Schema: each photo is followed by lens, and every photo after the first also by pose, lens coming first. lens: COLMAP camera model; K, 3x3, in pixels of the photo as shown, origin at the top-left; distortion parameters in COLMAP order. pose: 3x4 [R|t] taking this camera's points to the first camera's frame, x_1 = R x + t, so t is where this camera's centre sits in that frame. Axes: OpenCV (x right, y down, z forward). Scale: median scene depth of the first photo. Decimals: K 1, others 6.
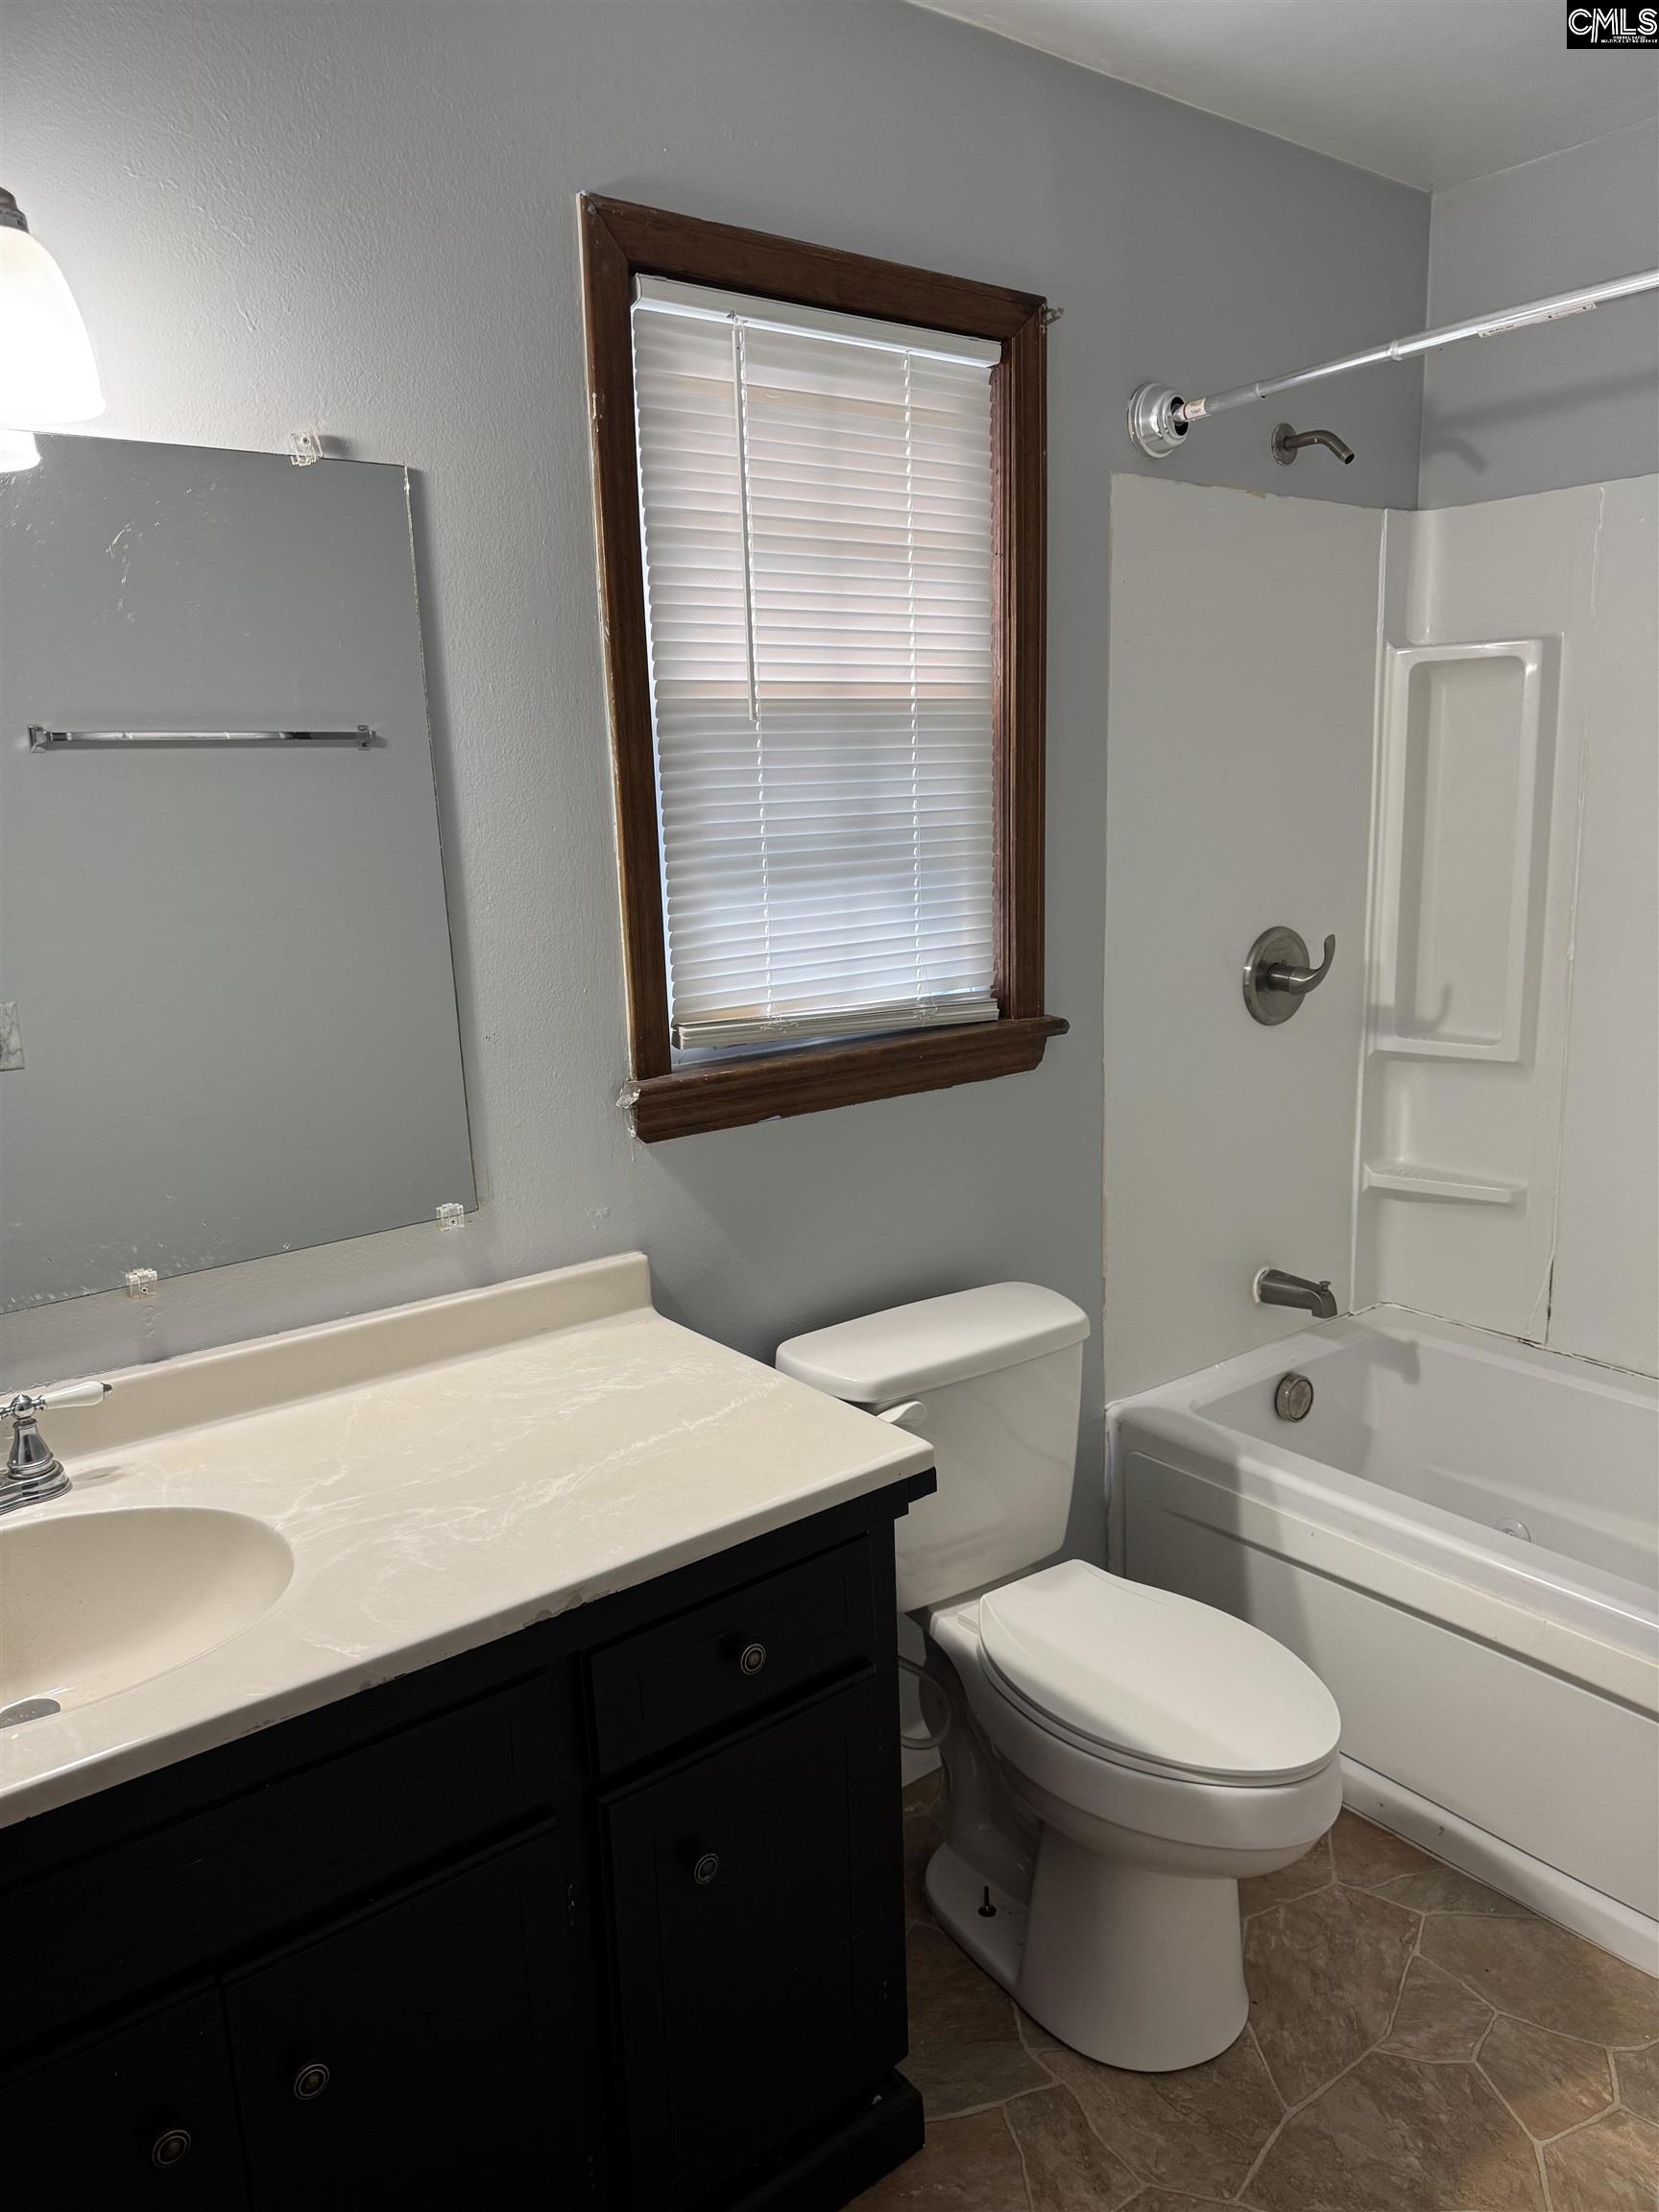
lens RADIAL K [[1553.4, 0, 829.5], [0, 1553.4, 1106.0], [0, 0, 1]] dist [0.111031, -0.124745]
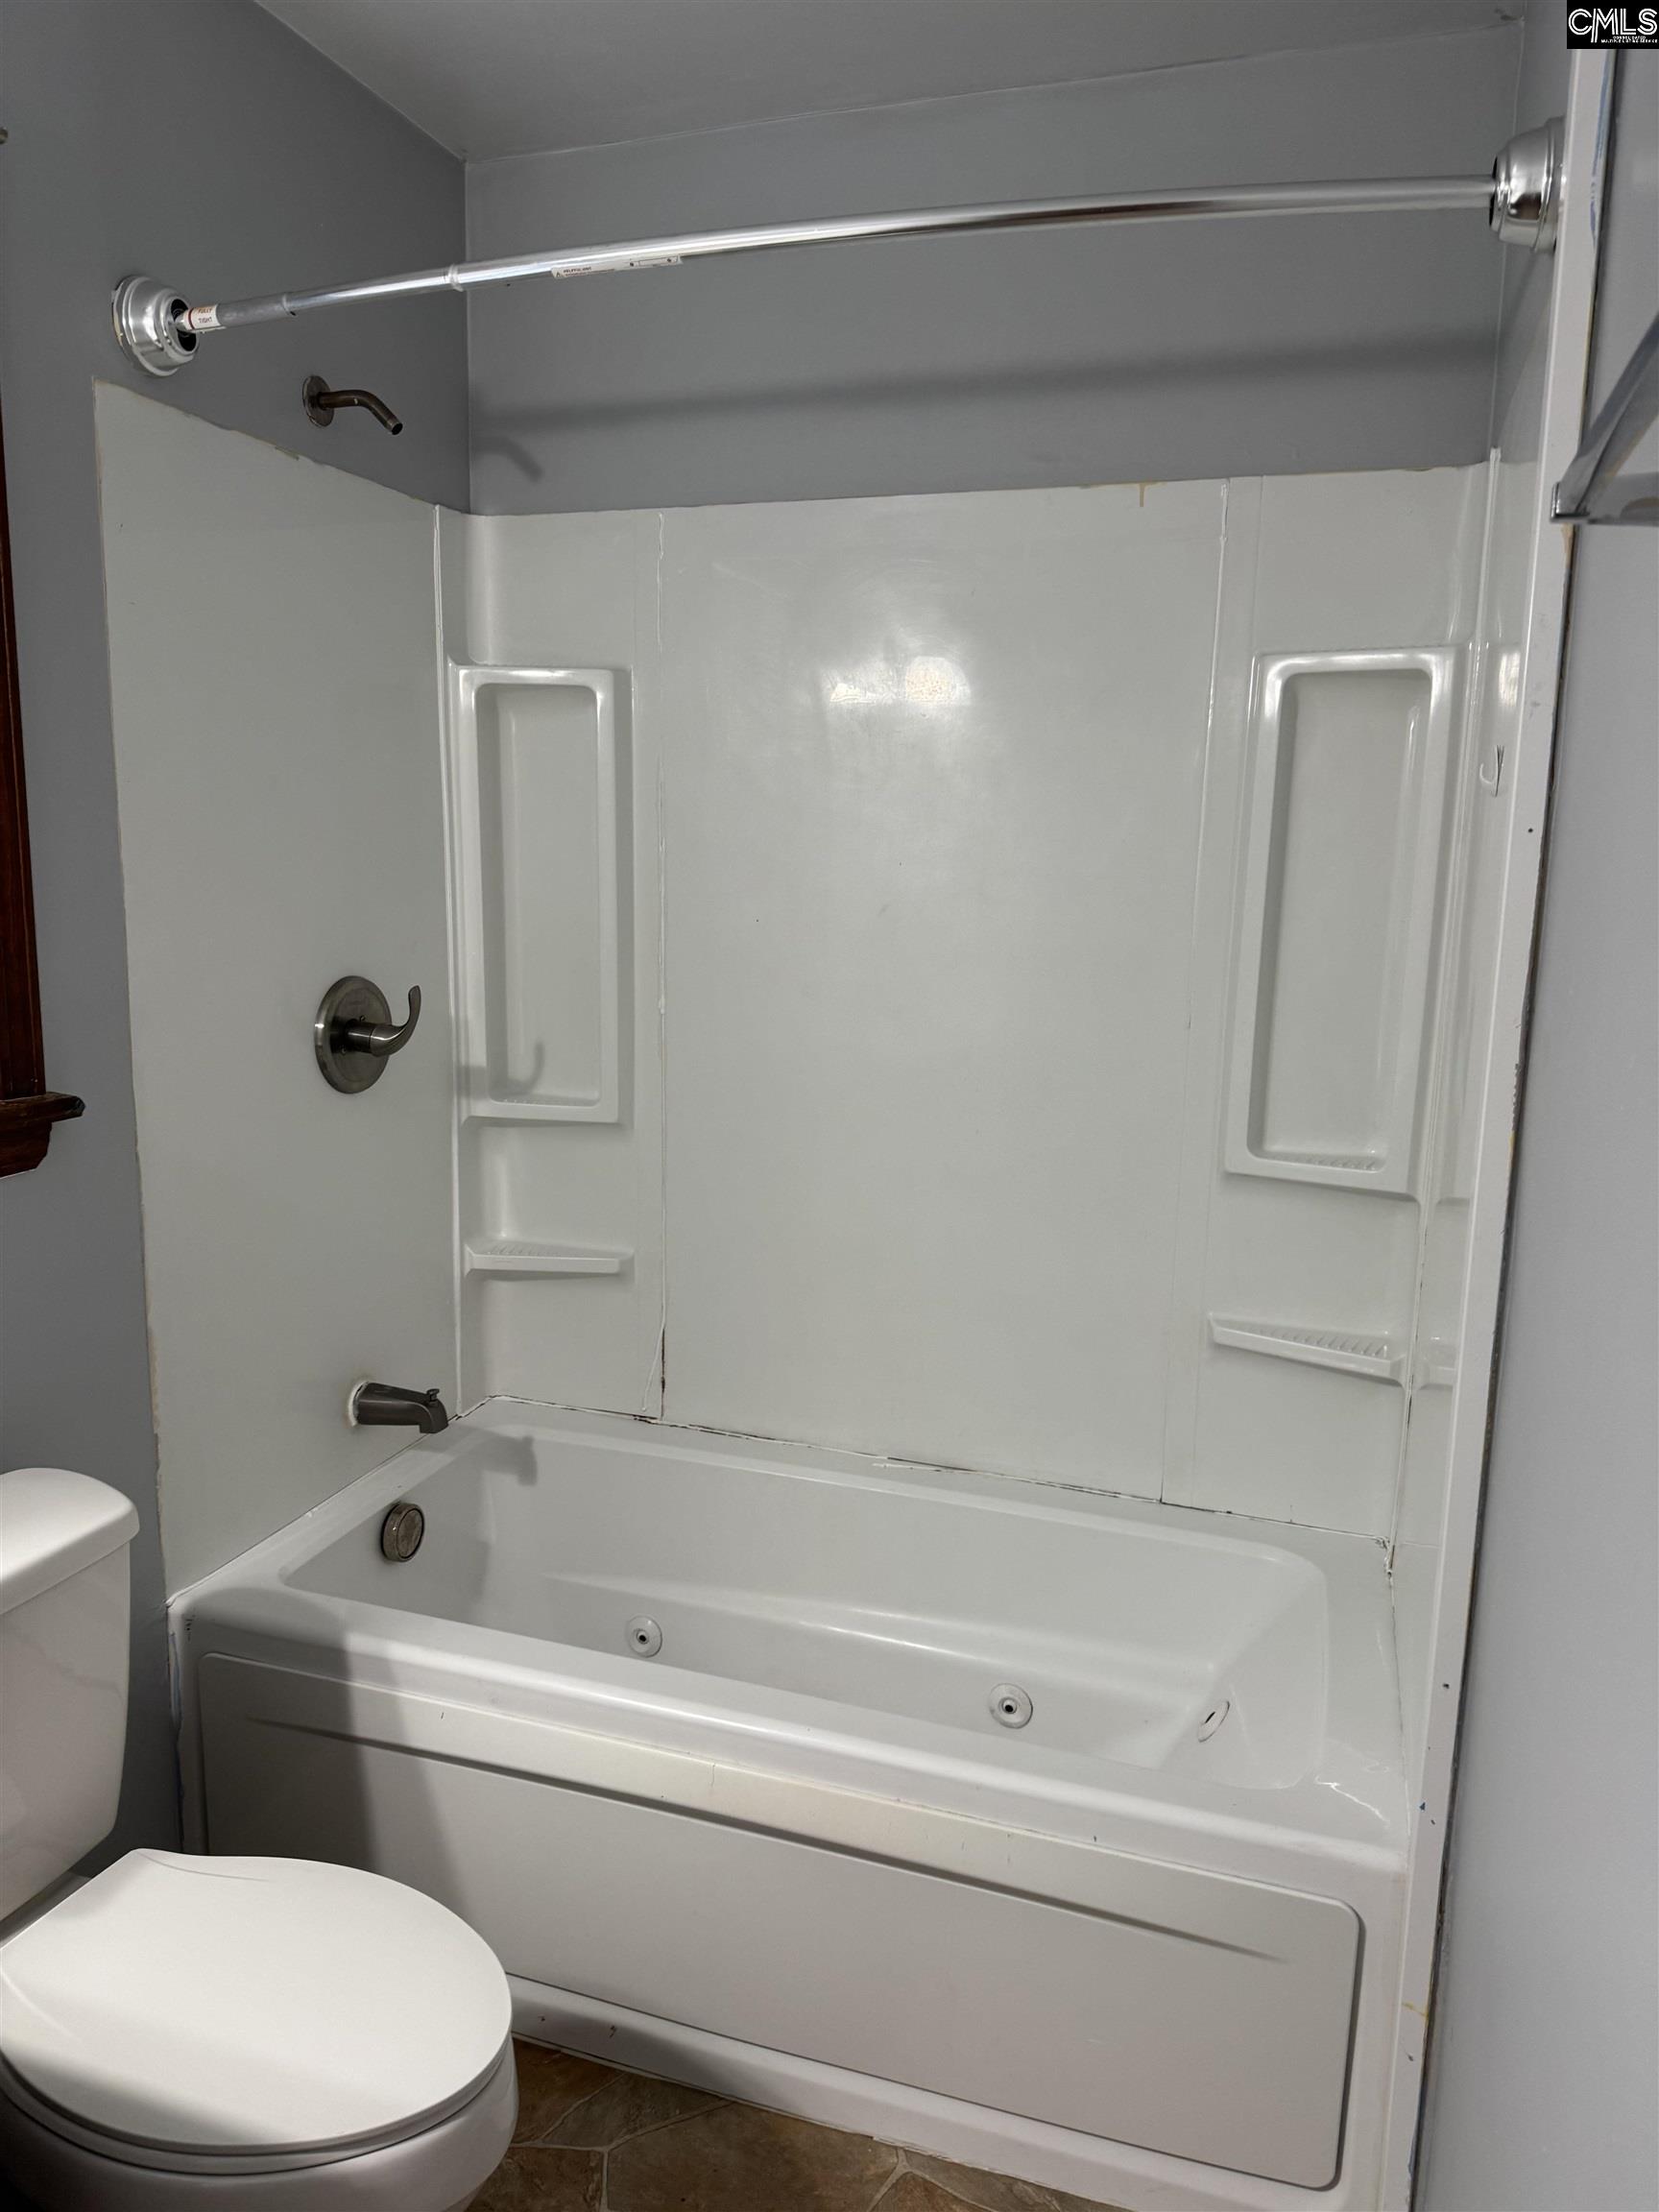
lens RADIAL K [[1534.0, 0, 829.5], [0, 1534.0, 1106.0], [0, 0, 1]] dist [0.048978, -0.080672]
pose [[0.828619, -0.049710, 0.557602, 0.035747], [0.069170, 0.997509, -0.013862, -0.016391], [-0.555523, 0.050056, 0.829993, 0.181640]]
